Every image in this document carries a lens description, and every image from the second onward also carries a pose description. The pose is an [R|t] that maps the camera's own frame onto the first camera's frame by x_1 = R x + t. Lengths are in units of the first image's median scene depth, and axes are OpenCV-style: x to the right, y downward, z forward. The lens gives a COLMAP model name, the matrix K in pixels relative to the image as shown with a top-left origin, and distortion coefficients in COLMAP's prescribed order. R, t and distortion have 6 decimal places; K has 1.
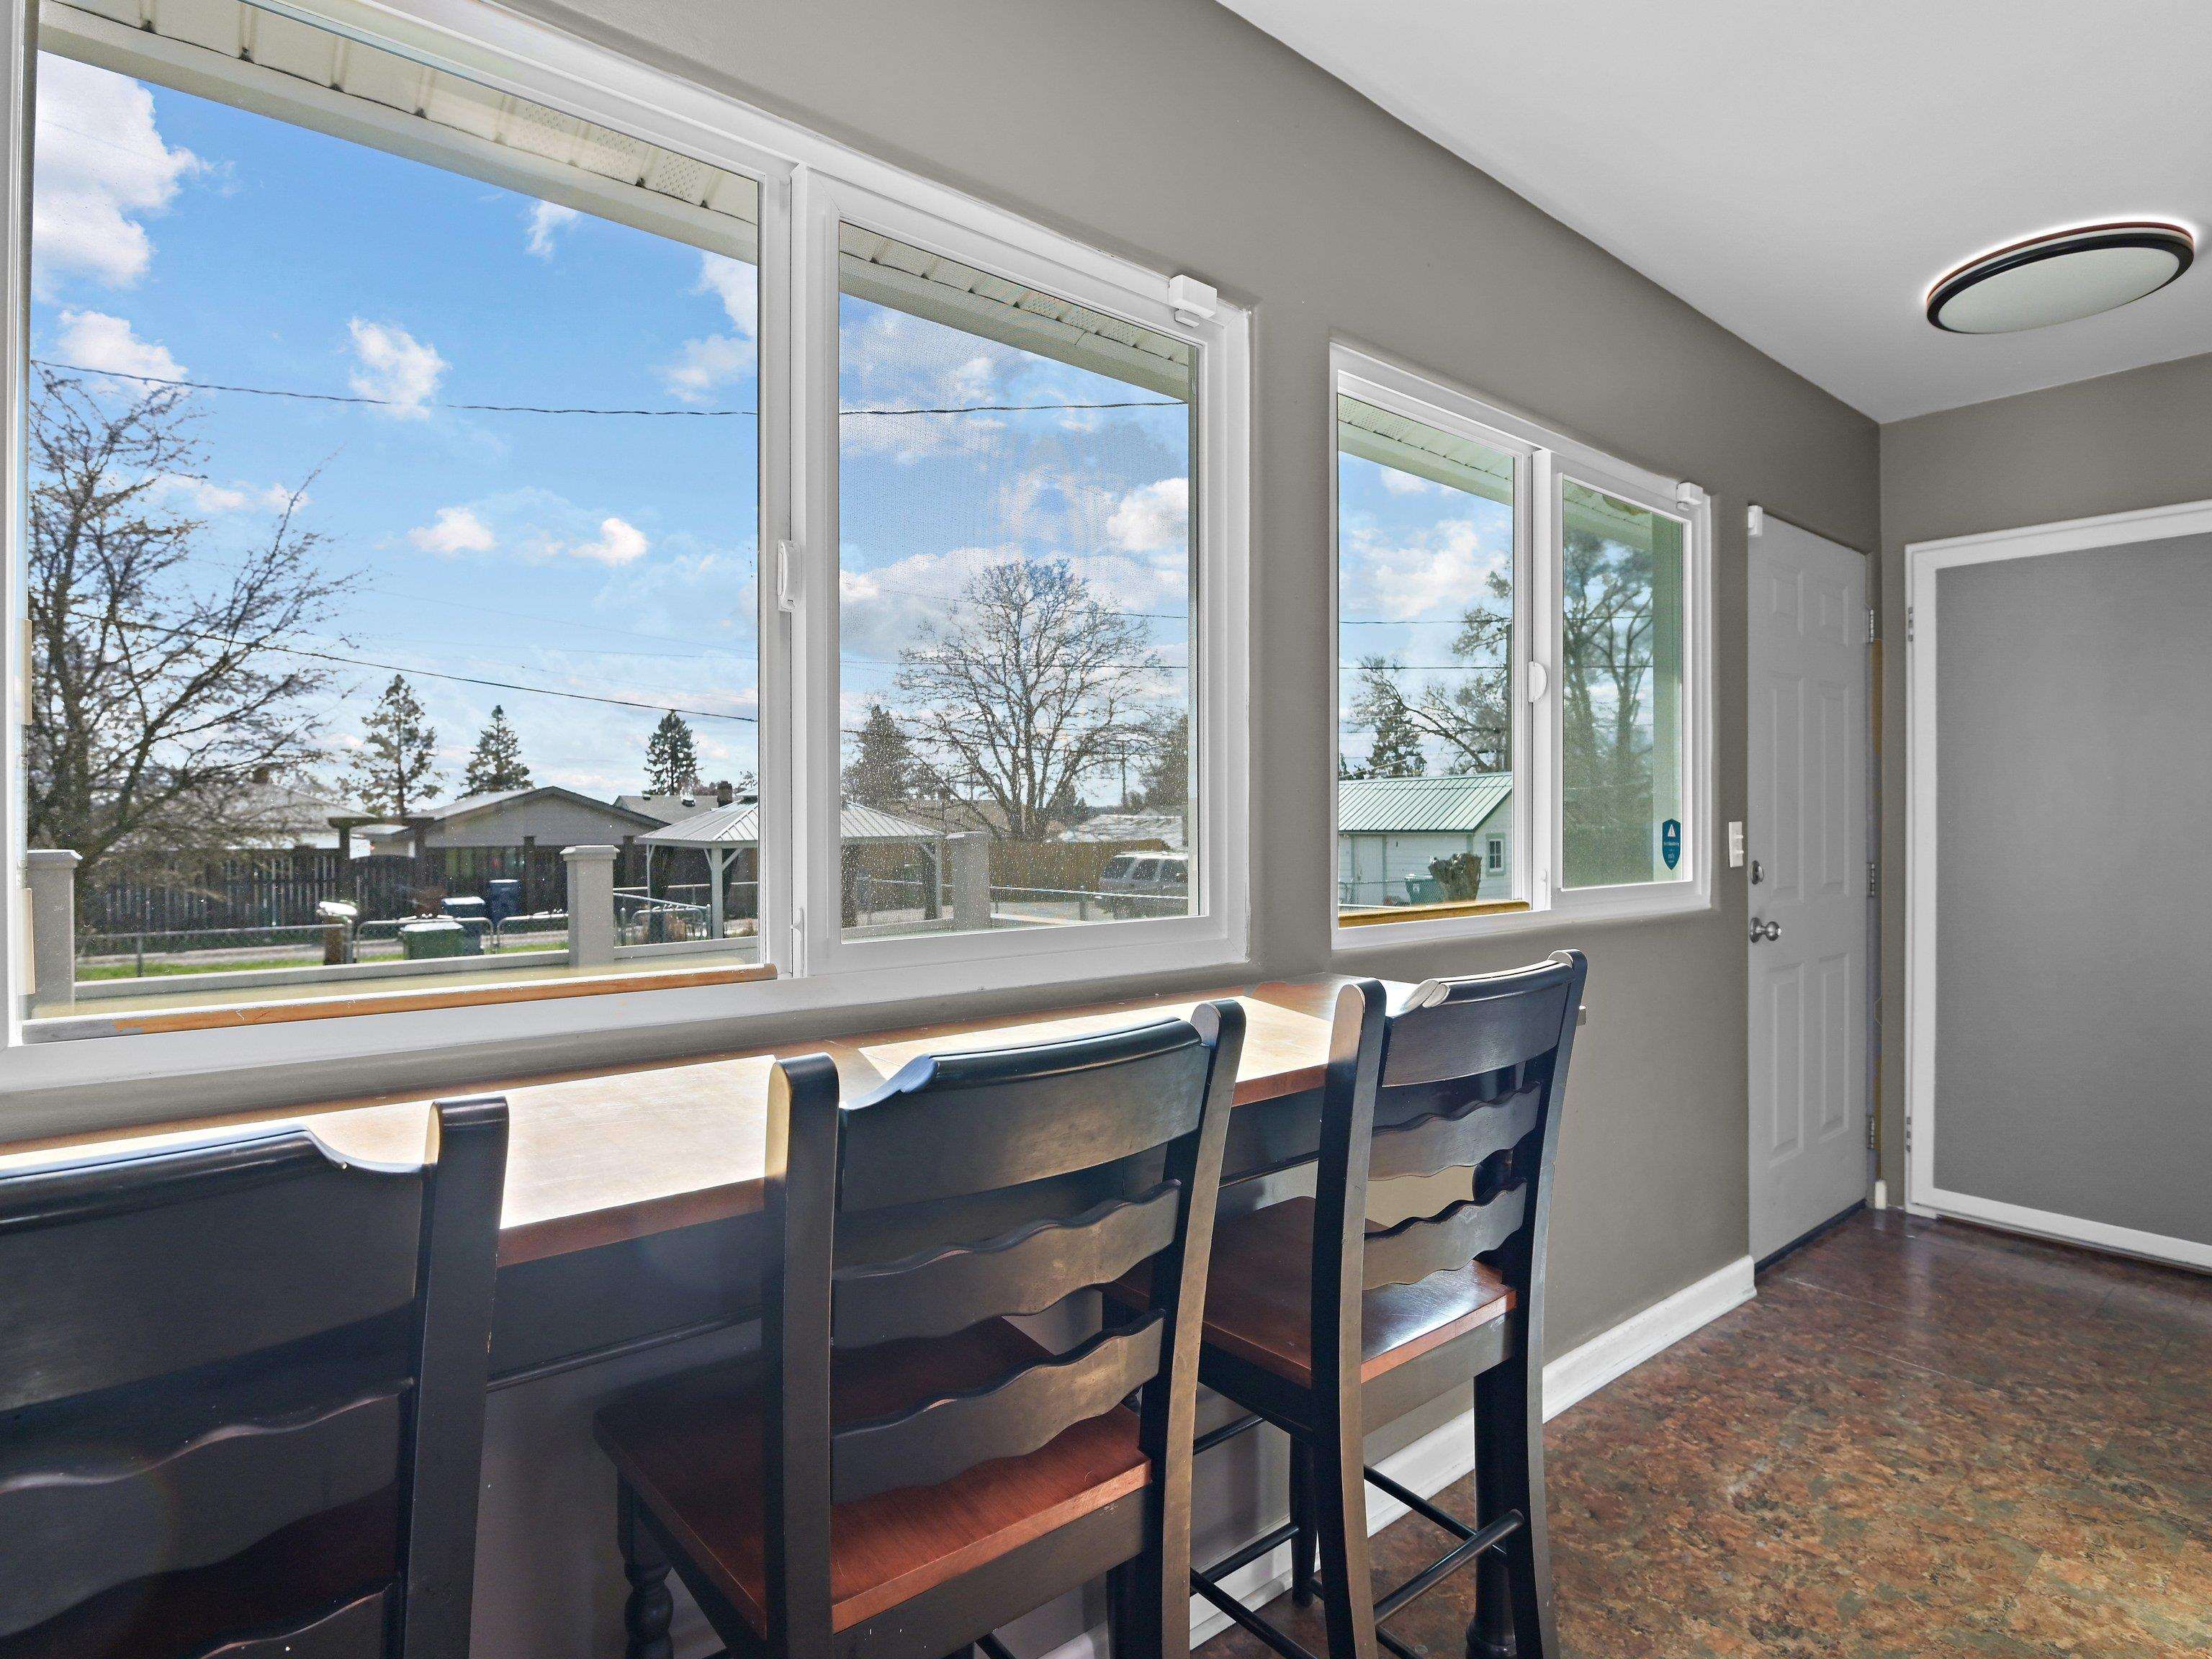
lens RADIAL K [[1146.0, 0, 1111.5], [0, 1146.0, 818.8], [0, 0, 1]] dist [-0.005099, -0.009326]
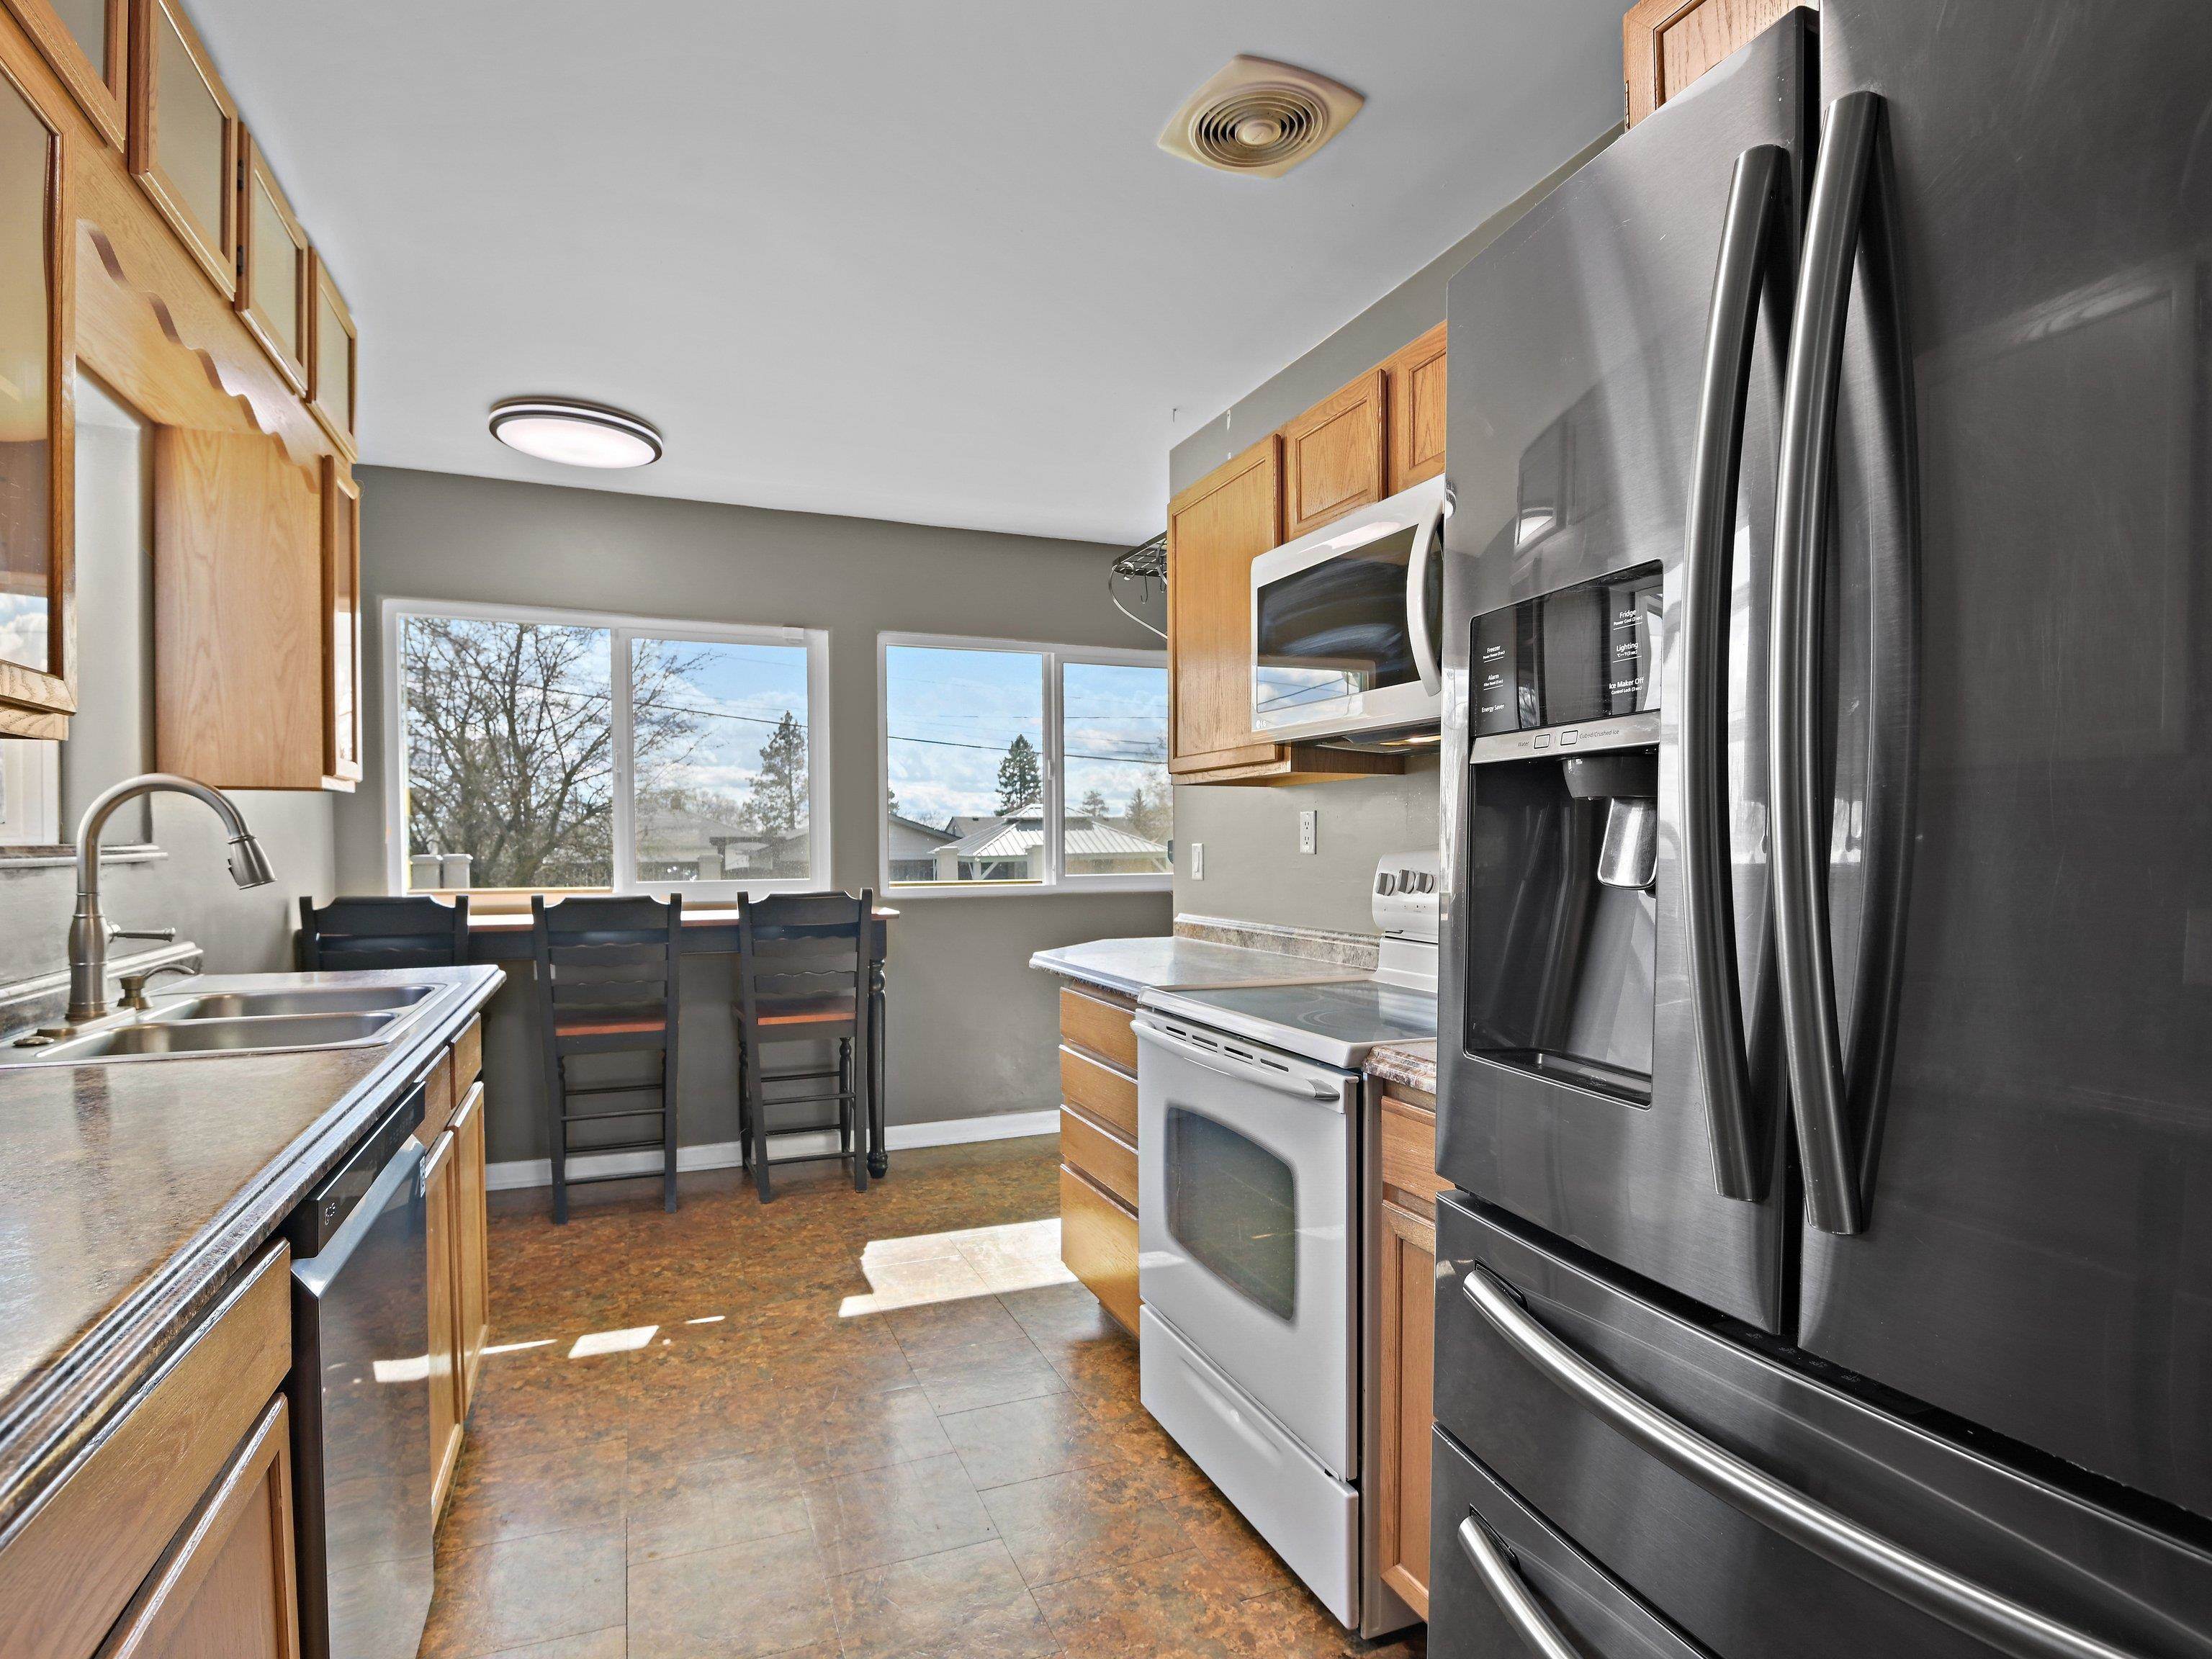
lens RADIAL K [[1146.0, 0, 1101.3], [0, 1146.0, 833.9], [0, 0, 1]] dist [-0.005099, -0.009326]
pose [[0.955797, -0.002785, -0.294015, 0.085032], [0.002052, 0.999994, -0.002802, -0.000101], [0.294021, 0.002075, 0.955797, -0.069762]]
